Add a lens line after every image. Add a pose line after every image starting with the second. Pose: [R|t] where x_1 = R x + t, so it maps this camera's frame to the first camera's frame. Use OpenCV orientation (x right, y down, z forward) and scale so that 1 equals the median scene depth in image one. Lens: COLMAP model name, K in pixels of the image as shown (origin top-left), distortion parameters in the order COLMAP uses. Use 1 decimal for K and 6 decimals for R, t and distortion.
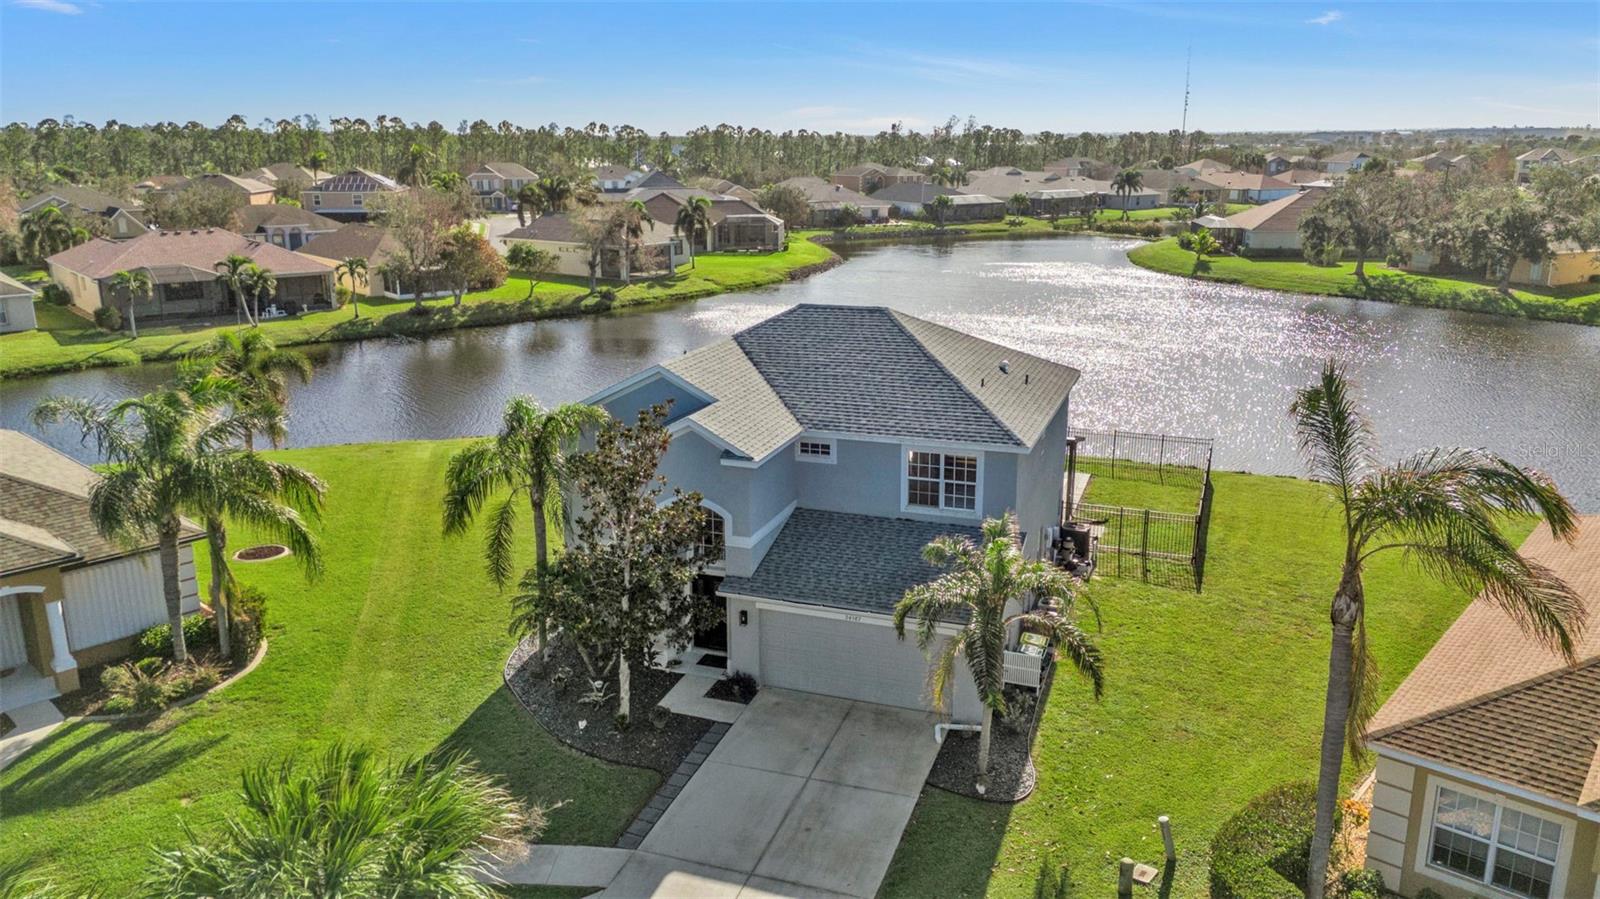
lens RADIAL K [[1168.0, 0, 800.0], [0, 1168.0, 449.5], [0, 0, 1]] dist [0.058683, -0.063674]
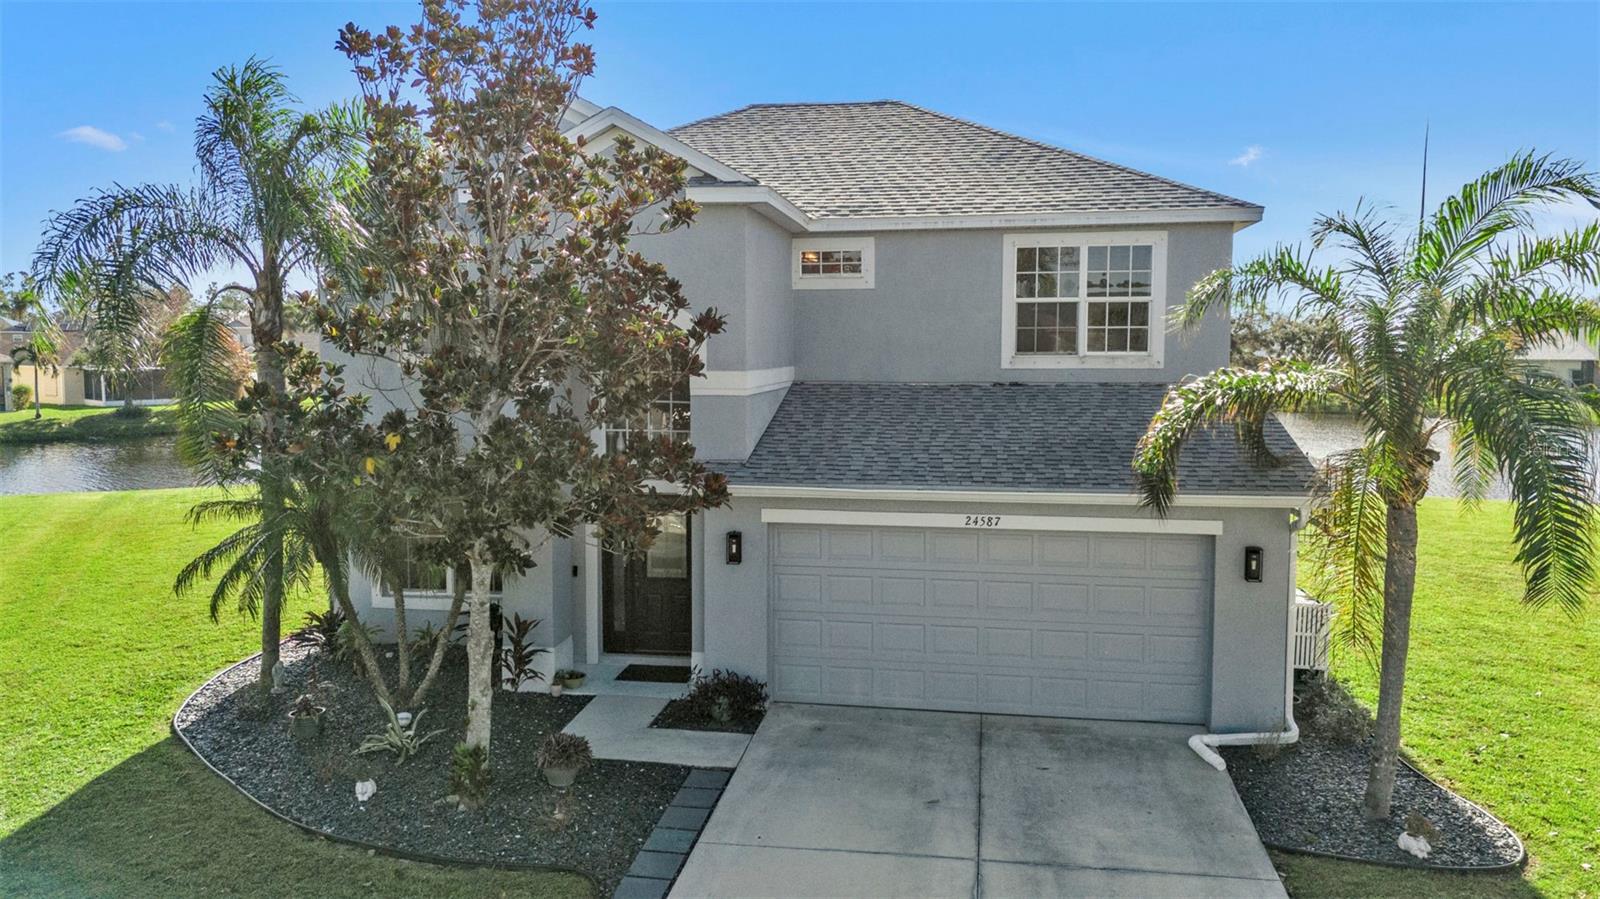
lens RADIAL K [[1176.2, 0, 806.0], [0, 1176.2, 458.6], [0, 0, 1]] dist [0.023299, -0.003495]
pose [[0.982000, -0.010789, 0.188572, -0.100371], [0.041660, 0.986152, -0.160527, 0.172778], [-0.184229, 0.165493, 0.968851, 0.502054]]
